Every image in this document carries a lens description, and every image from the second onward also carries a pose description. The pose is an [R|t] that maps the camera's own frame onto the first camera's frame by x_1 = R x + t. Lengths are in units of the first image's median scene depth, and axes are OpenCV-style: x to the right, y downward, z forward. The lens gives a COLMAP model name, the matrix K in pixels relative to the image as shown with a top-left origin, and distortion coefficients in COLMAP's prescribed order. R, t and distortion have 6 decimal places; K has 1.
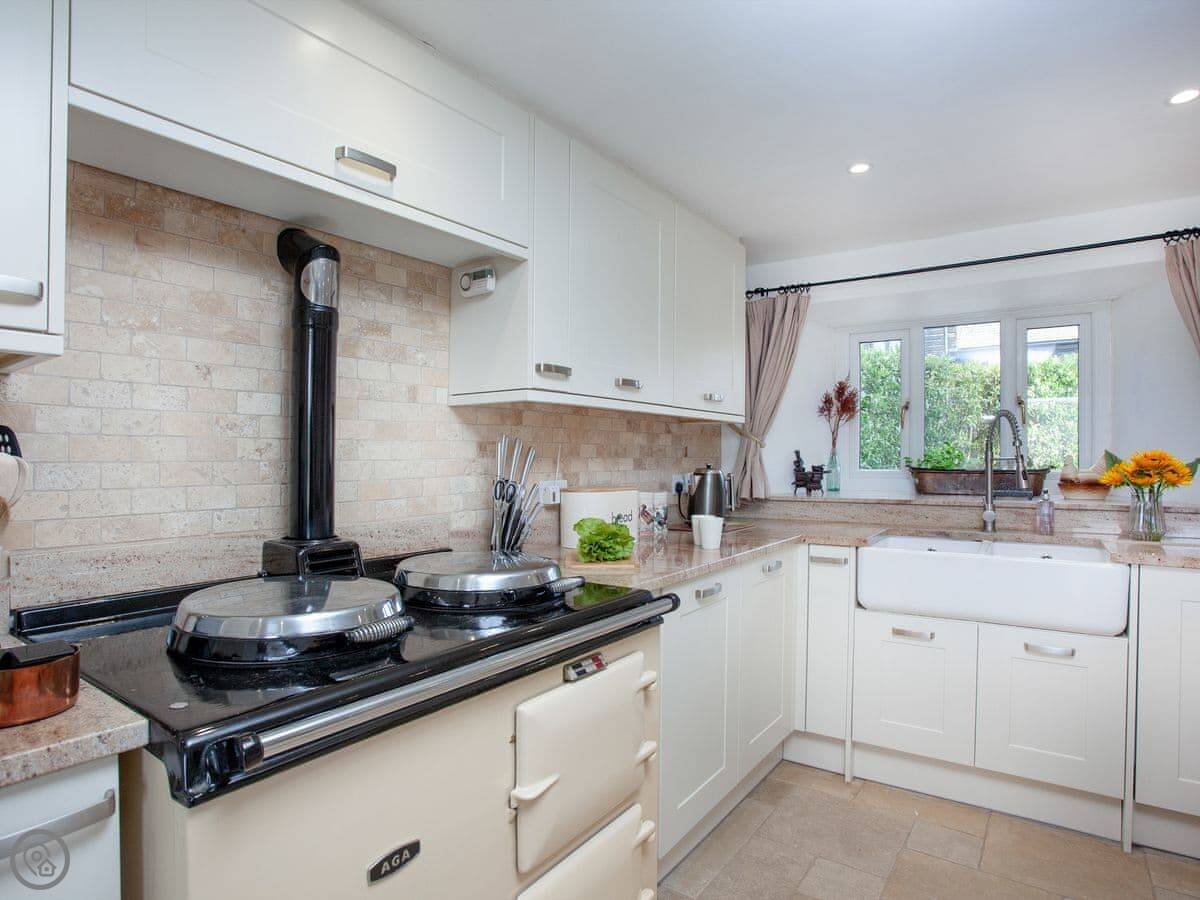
lens RADIAL K [[622.2, 0, 616.6], [0, 622.2, 454.9], [0, 0, 1]] dist [-0.060558, 0.032231]
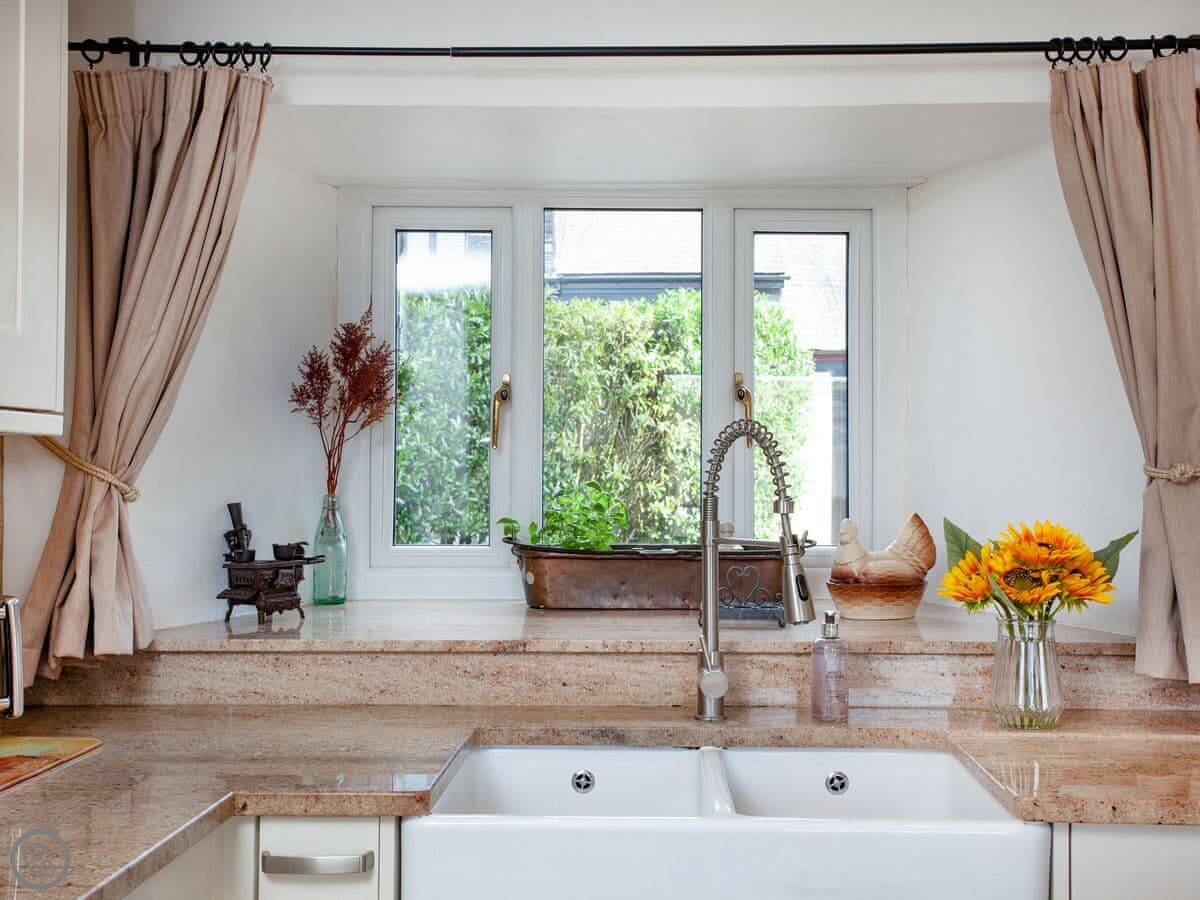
lens RADIAL K [[1339.8, 0, 638.5], [0, 1339.8, 467.0], [0, 0, 1]] dist [0.008886, 0.012655]
pose [[0.844500, 0.006113, 0.535521, 0.075946], [-0.002787, 0.999971, -0.007020, -0.027464], [-0.535549, 0.004436, 0.844492, 0.221219]]
